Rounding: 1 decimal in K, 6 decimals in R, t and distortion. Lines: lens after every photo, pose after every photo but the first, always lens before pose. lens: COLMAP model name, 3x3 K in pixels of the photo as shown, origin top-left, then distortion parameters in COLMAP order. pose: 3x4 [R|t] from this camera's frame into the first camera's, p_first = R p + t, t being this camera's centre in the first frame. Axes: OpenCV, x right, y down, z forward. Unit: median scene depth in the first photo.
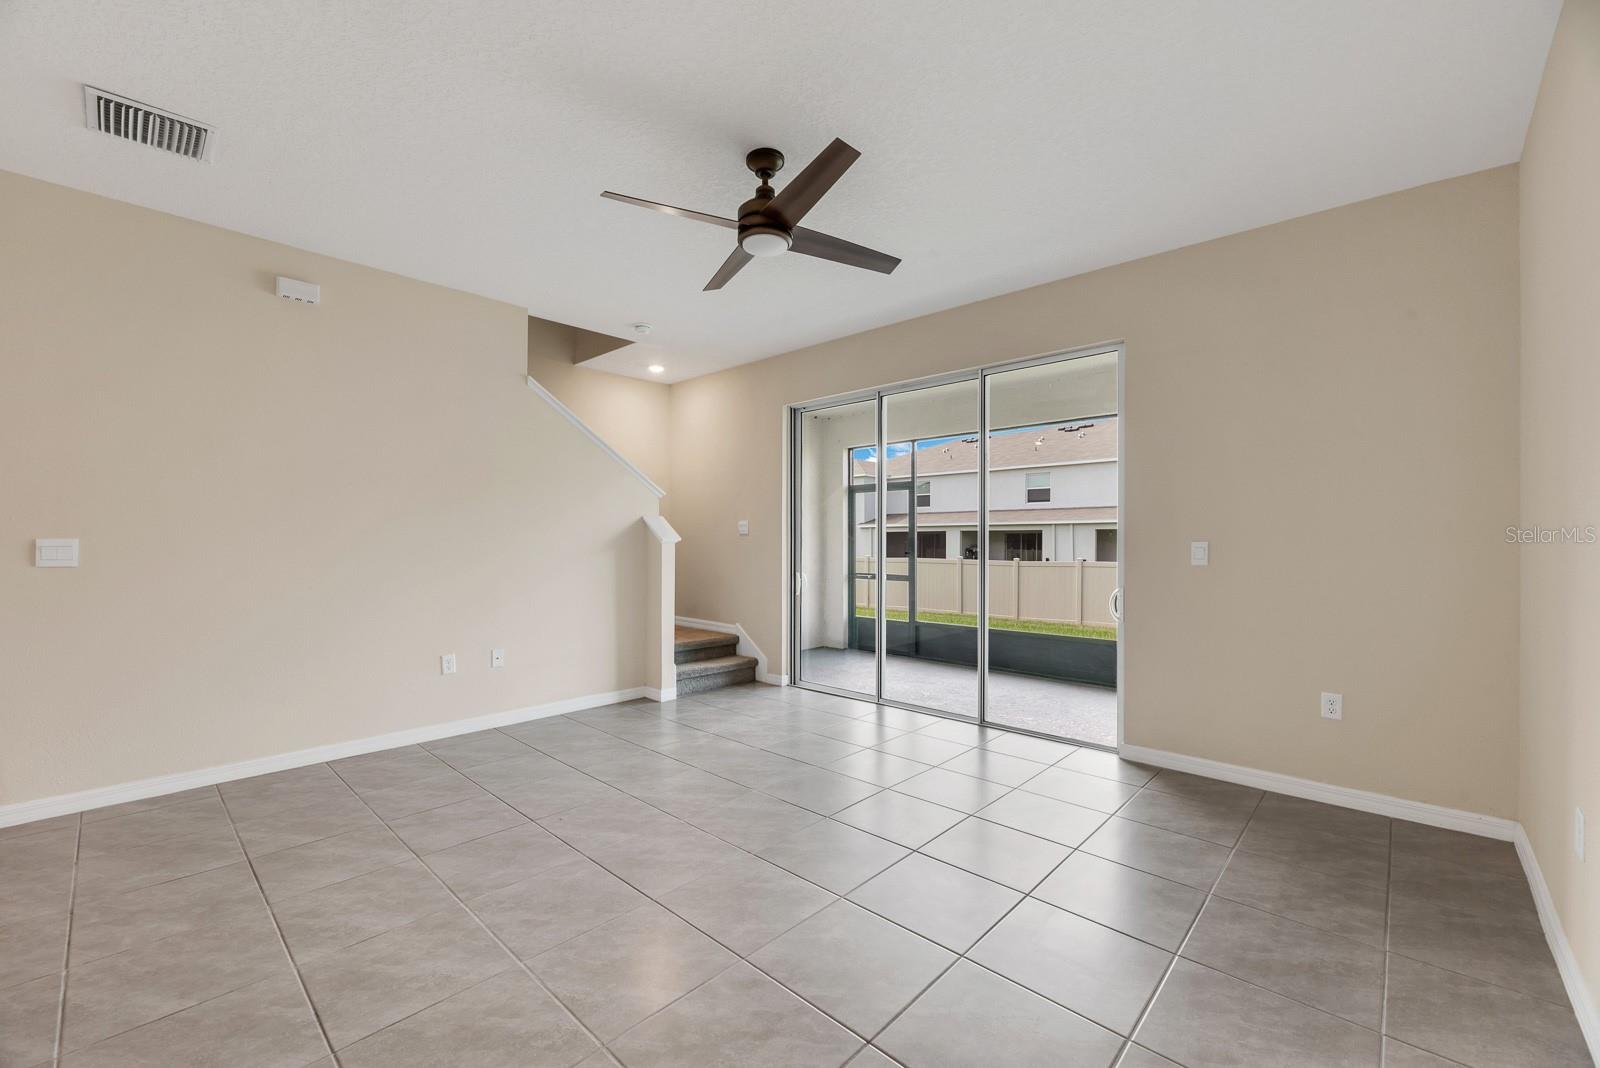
lens RADIAL K [[648.6, 0, 795.0], [0, 648.6, 540.8], [0, 0, 1]] dist [-0.001312, -0.000543]
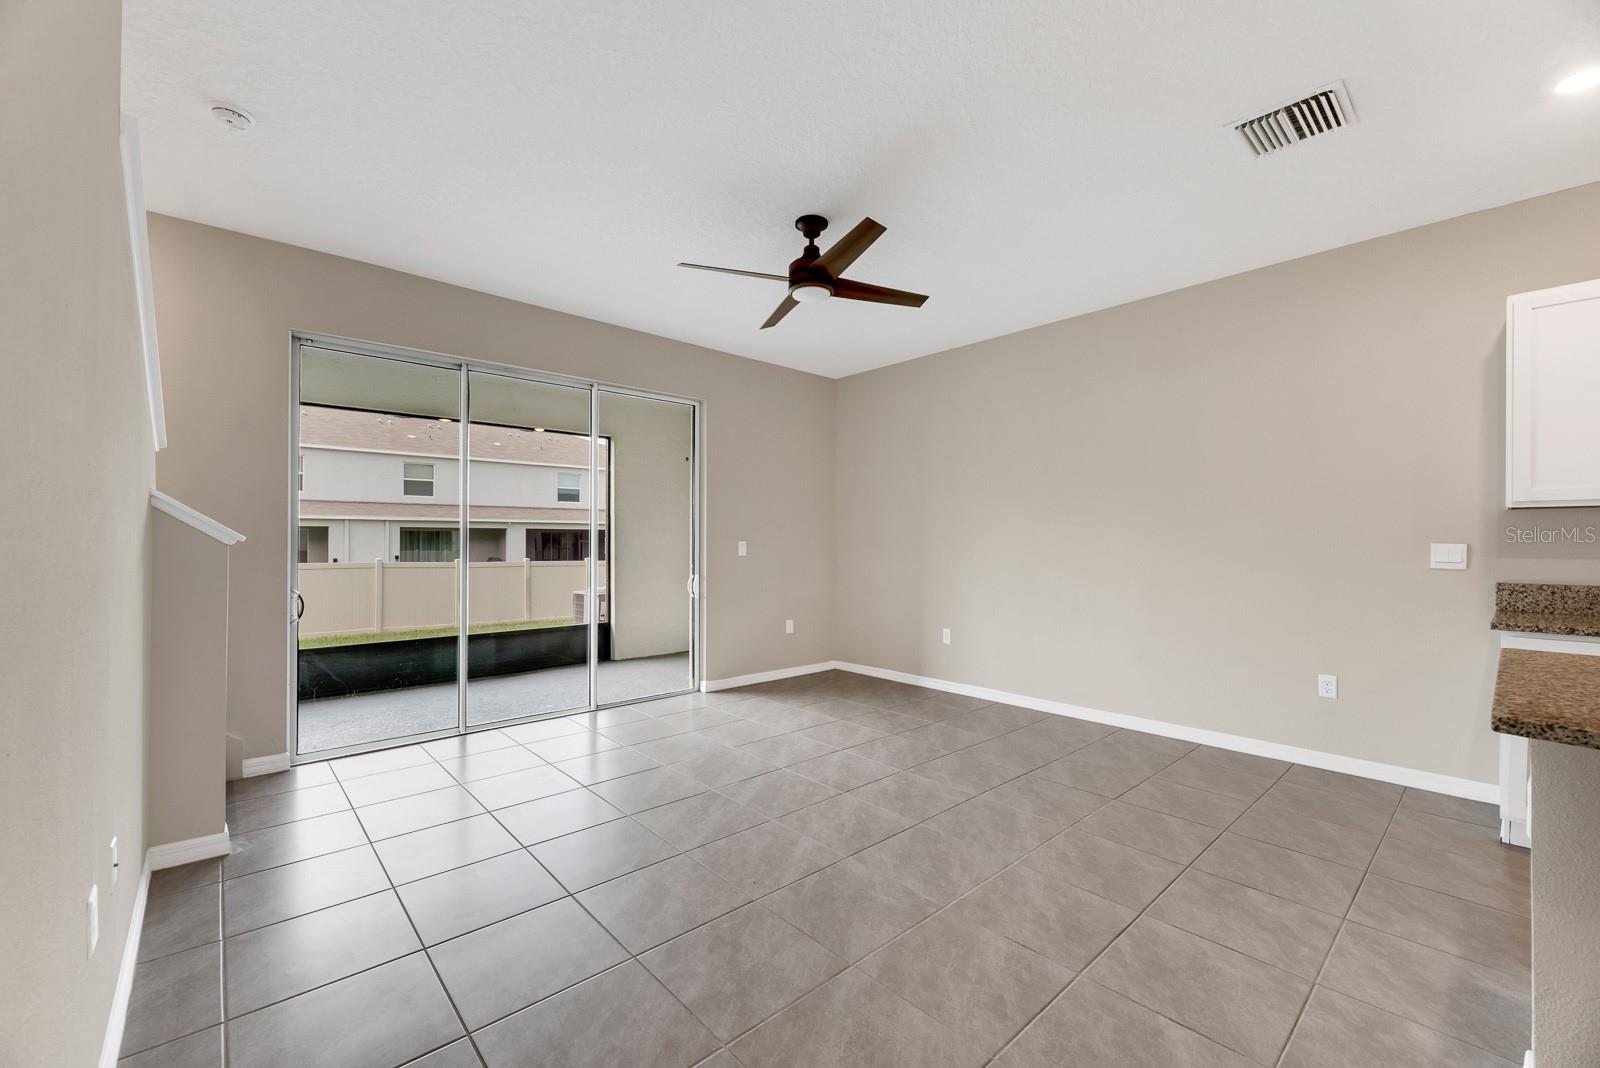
lens RADIAL K [[648.6, 0, 795.0], [0, 648.6, 540.8], [0, 0, 1]] dist [-0.001312, -0.000543]
pose [[0.085002, -0.001578, 0.996380, -1.227993], [-0.003913, 0.999991, 0.001917, -0.002444], [-0.996373, -0.004062, 0.084995, 0.925375]]
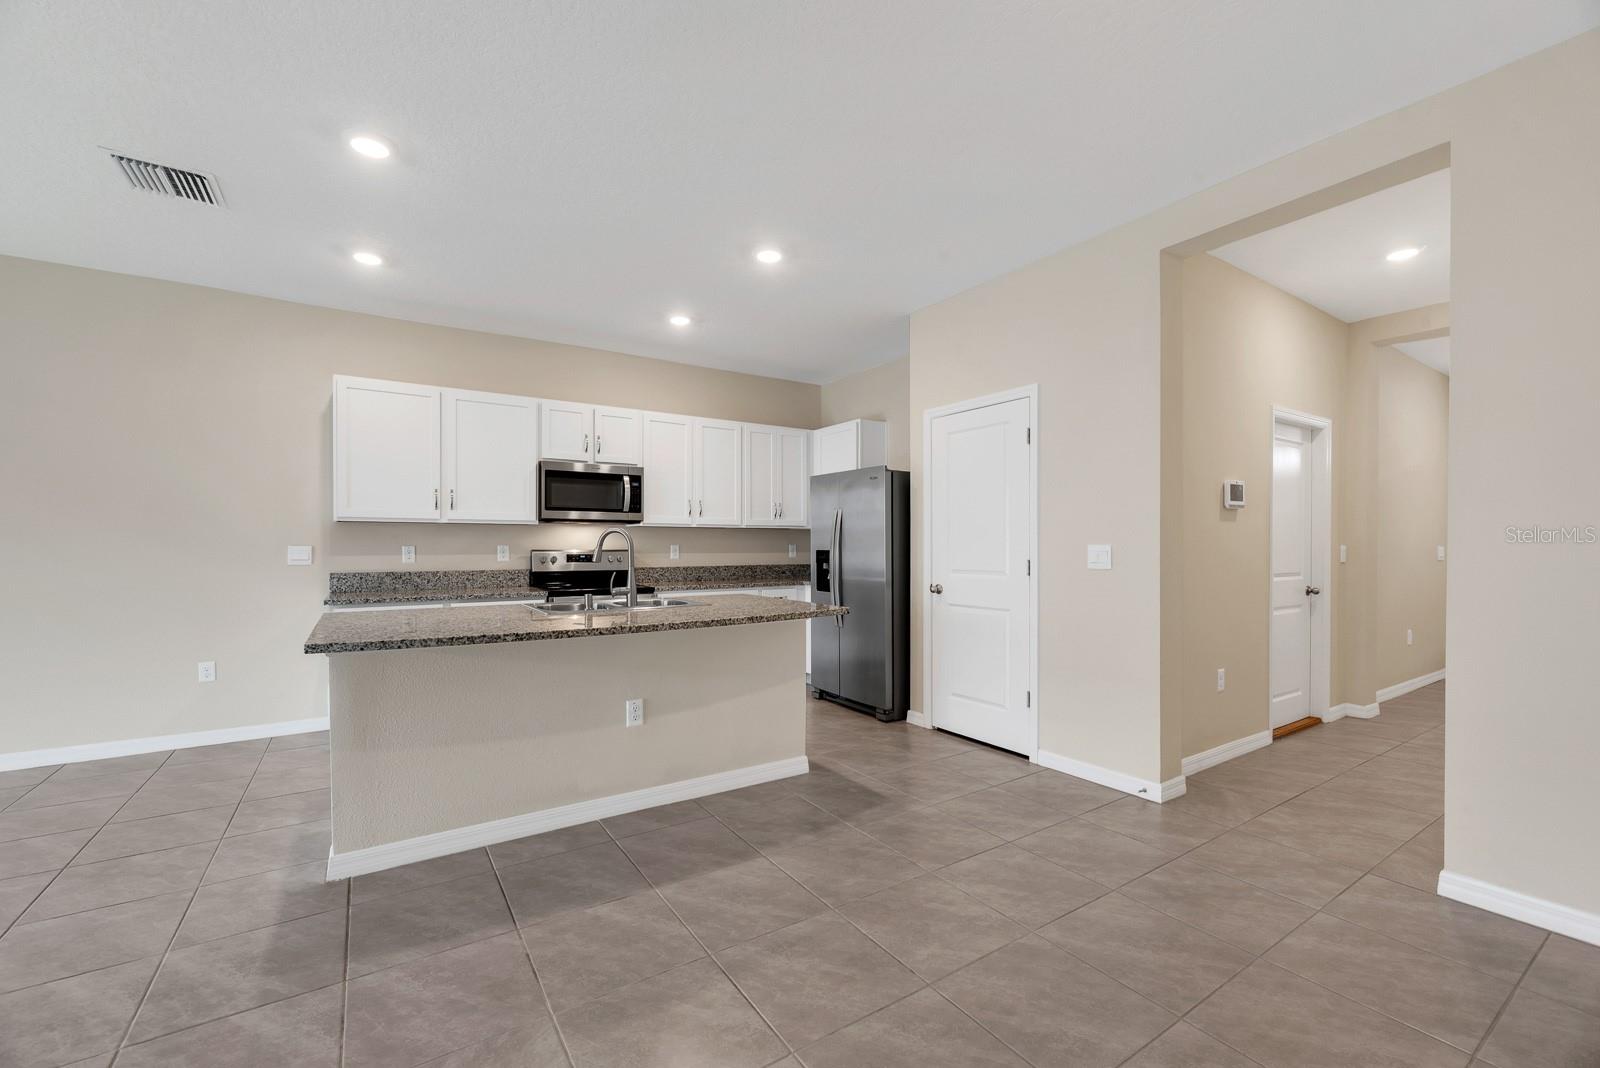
lens RADIAL K [[656.3, 0, 795.5], [0, 656.3, 548.6], [0, 0, 1]] dist [-0.000550, 0.000278]
pose [[-0.972307, -0.002213, 0.233696, -1.492489], [-0.000759, 0.999980, 0.006309, -0.004073], [-0.233705, 0.005957, -0.972289, 1.105932]]
